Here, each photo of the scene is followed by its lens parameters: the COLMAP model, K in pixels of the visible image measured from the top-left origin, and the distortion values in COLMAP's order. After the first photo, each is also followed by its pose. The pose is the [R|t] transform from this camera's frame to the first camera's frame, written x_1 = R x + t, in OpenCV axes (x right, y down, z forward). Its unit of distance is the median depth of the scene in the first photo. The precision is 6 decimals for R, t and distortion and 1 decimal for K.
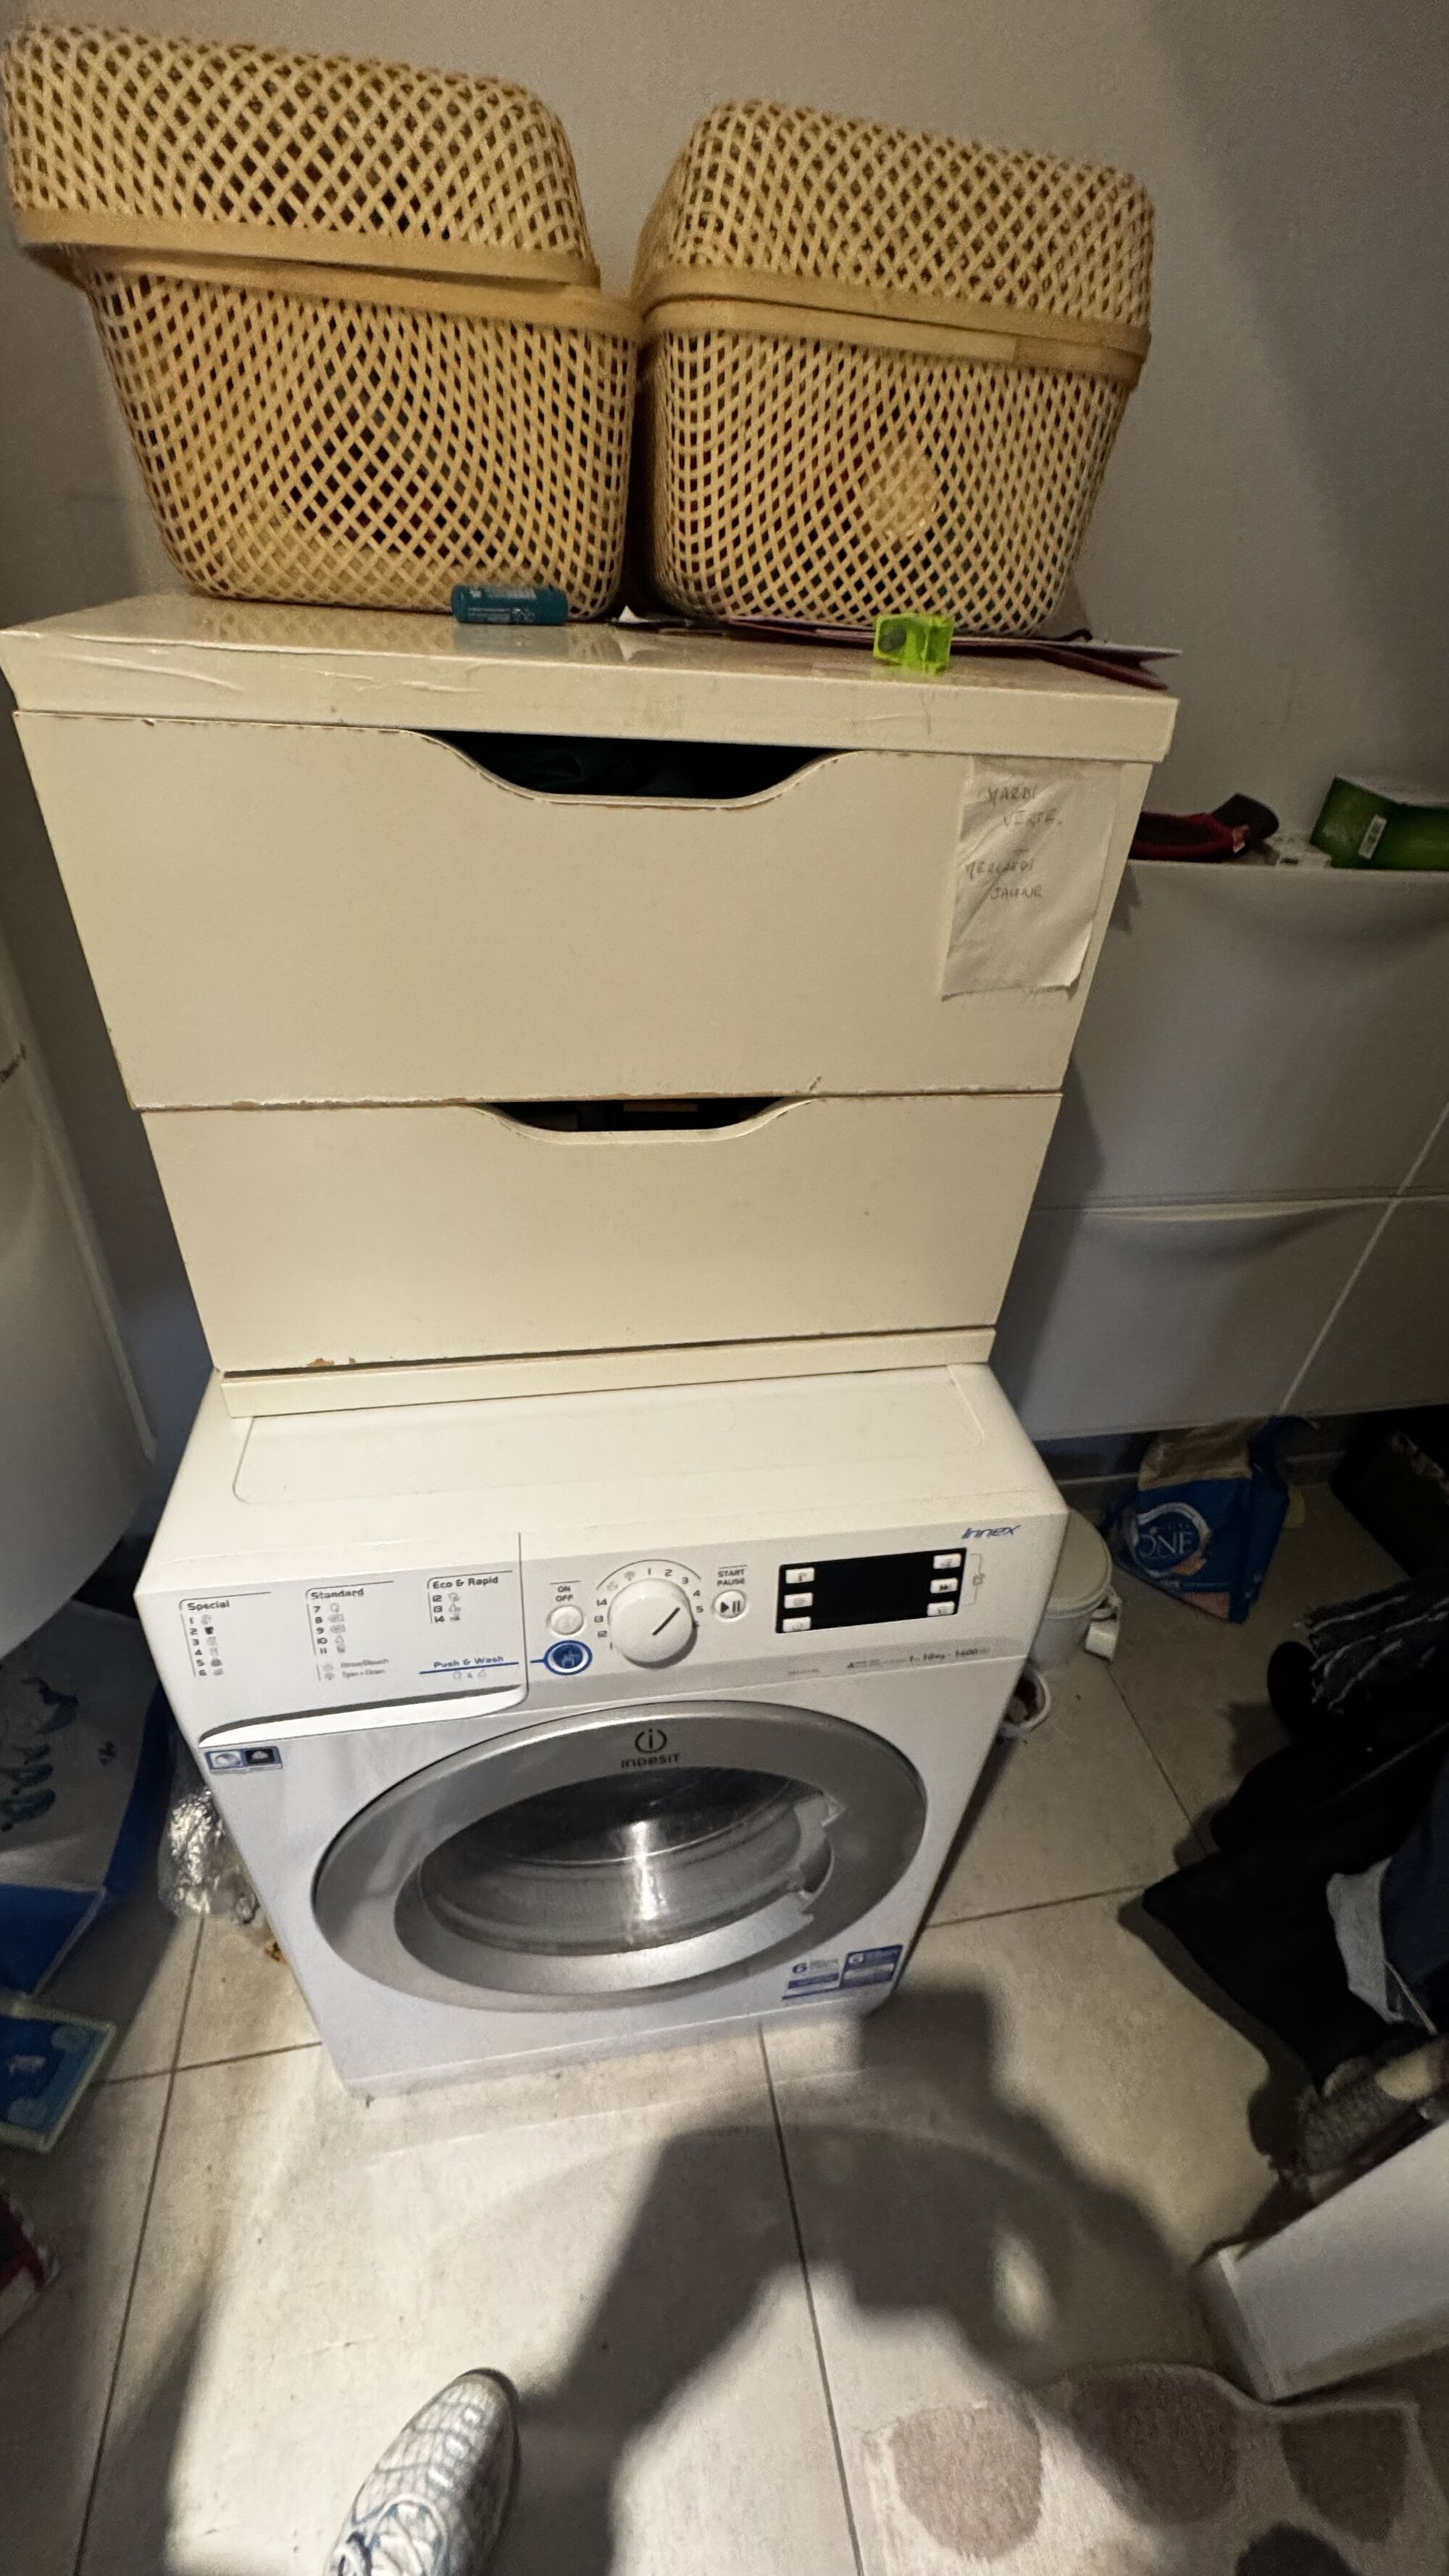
lens RADIAL K [[1020.2, 0, 714.7], [0, 1020.2, 1290.6], [0, 0, 1]] dist [-0.001617, -0.000141]
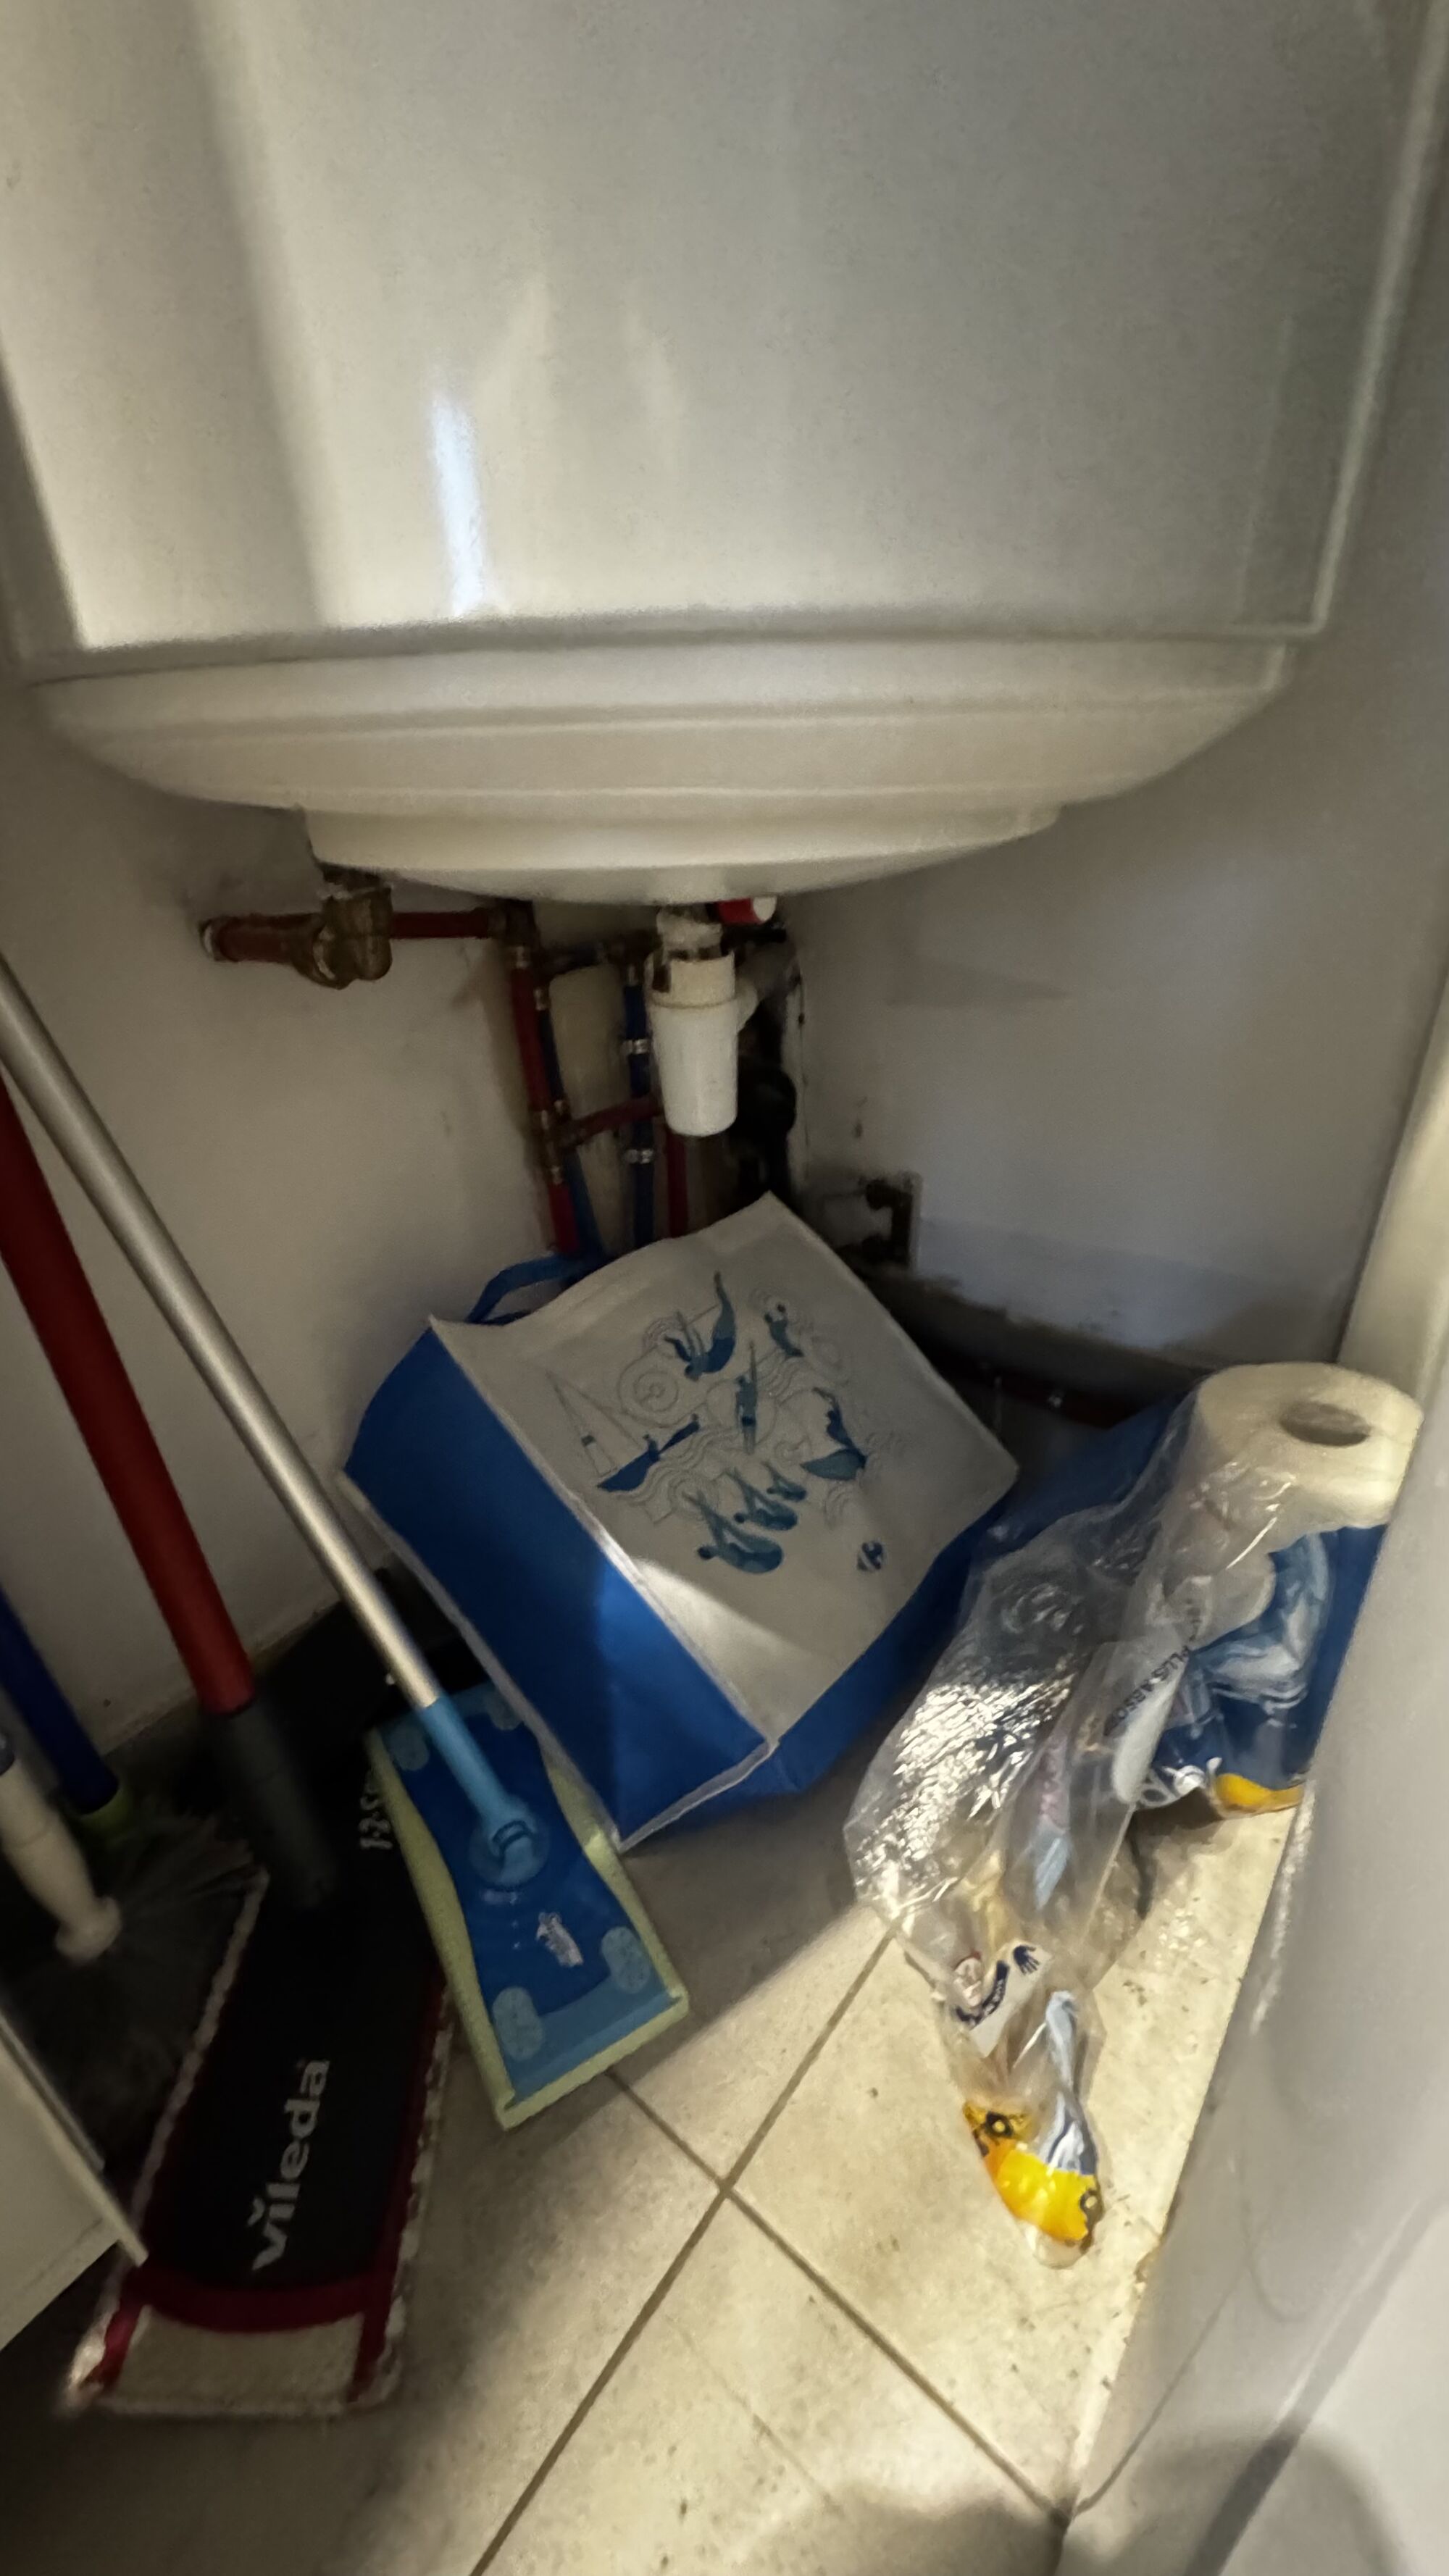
lens RADIAL K [[1020.2, 0, 737.1], [0, 1020.2, 1291.0], [0, 0, 1]] dist [-0.001617, -0.000141]
pose [[0.643544, 0.277068, -0.713502, -0.259494], [-0.382879, 0.923702, 0.013355, 0.318228], [0.662763, 0.264590, 0.700526, 0.478378]]
